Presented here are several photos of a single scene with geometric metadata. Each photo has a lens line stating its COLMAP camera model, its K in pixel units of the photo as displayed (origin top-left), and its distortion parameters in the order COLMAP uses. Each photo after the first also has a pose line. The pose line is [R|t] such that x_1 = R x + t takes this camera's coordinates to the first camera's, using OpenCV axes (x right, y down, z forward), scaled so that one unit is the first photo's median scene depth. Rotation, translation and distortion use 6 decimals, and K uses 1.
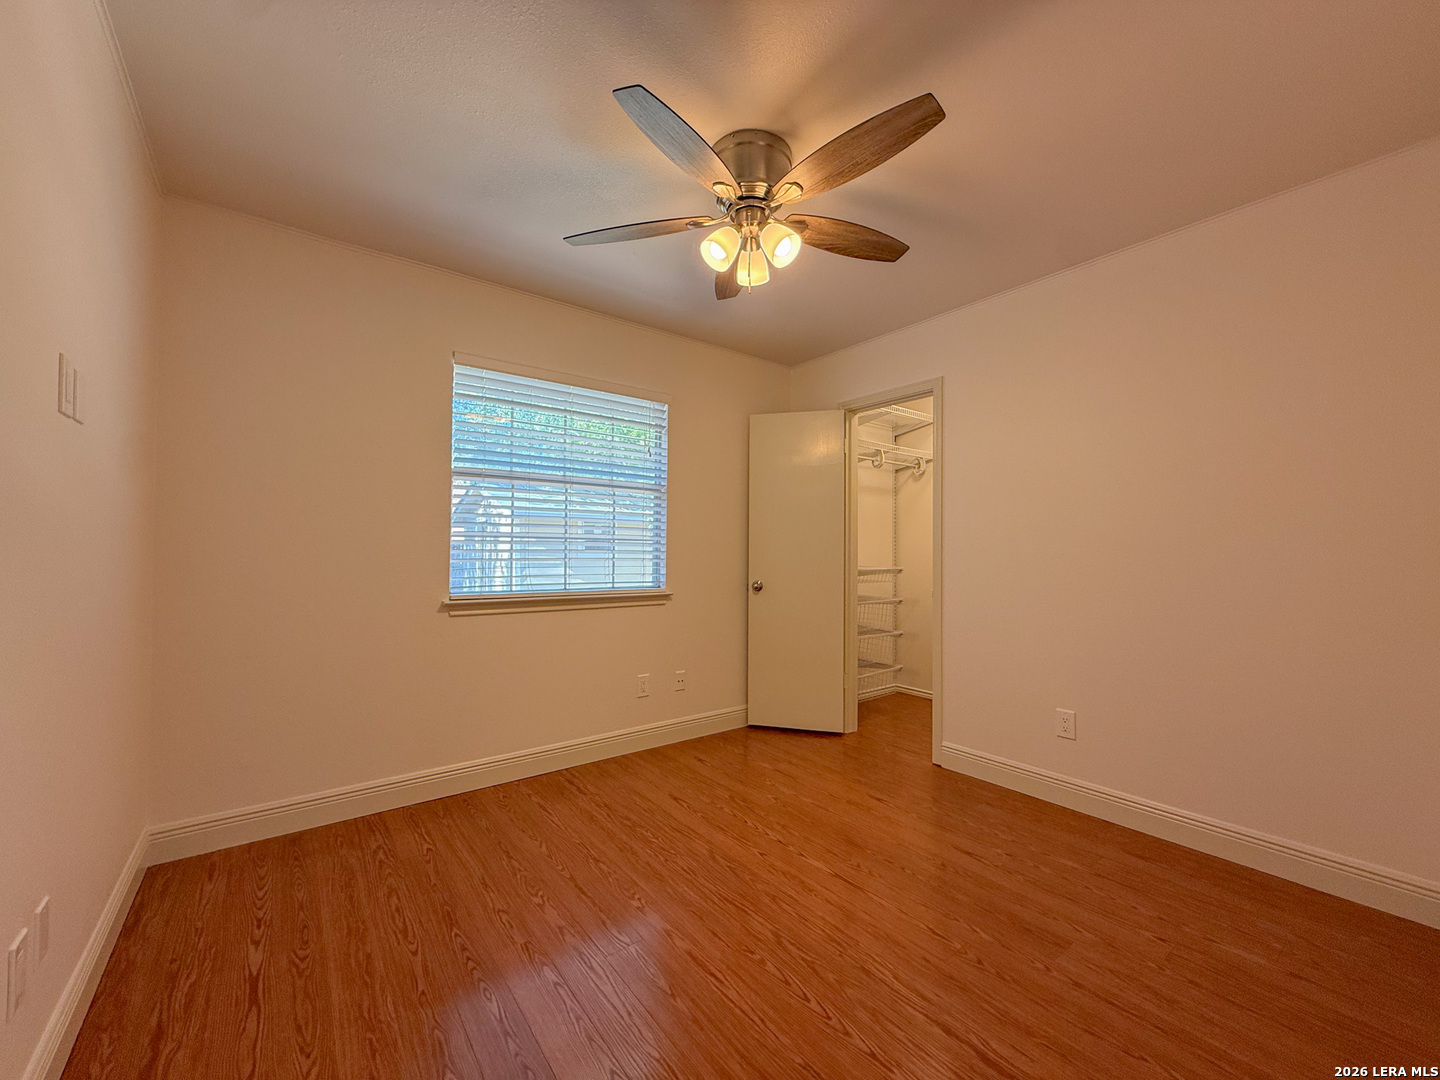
lens RADIAL K [[575.1, 0, 716.1], [0, 575.1, 541.4], [0, 0, 1]] dist [0.000567, 0.000272]
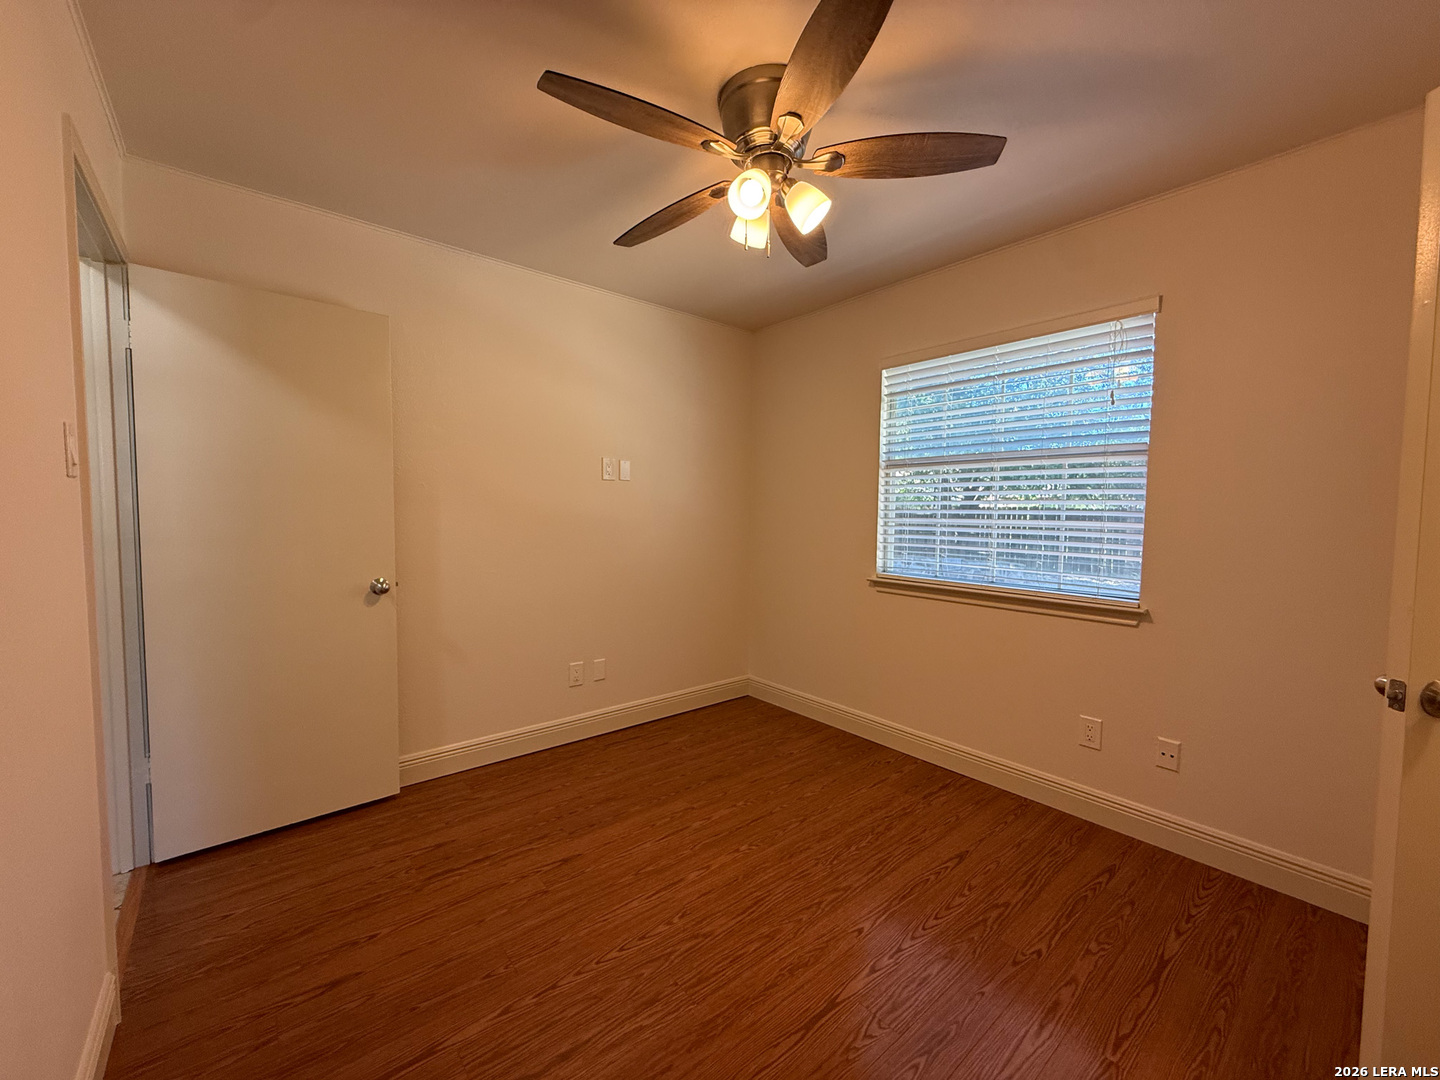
lens RADIAL K [[575.1, 0, 716.1], [0, 575.1, 541.4], [0, 0, 1]] dist [0.000567, 0.000272]
pose [[0.038071, 0.045618, -0.998233, 0.738681], [0.009356, 0.998897, 0.046005, -0.029531], [0.999231, -0.011091, 0.037602, 0.681435]]
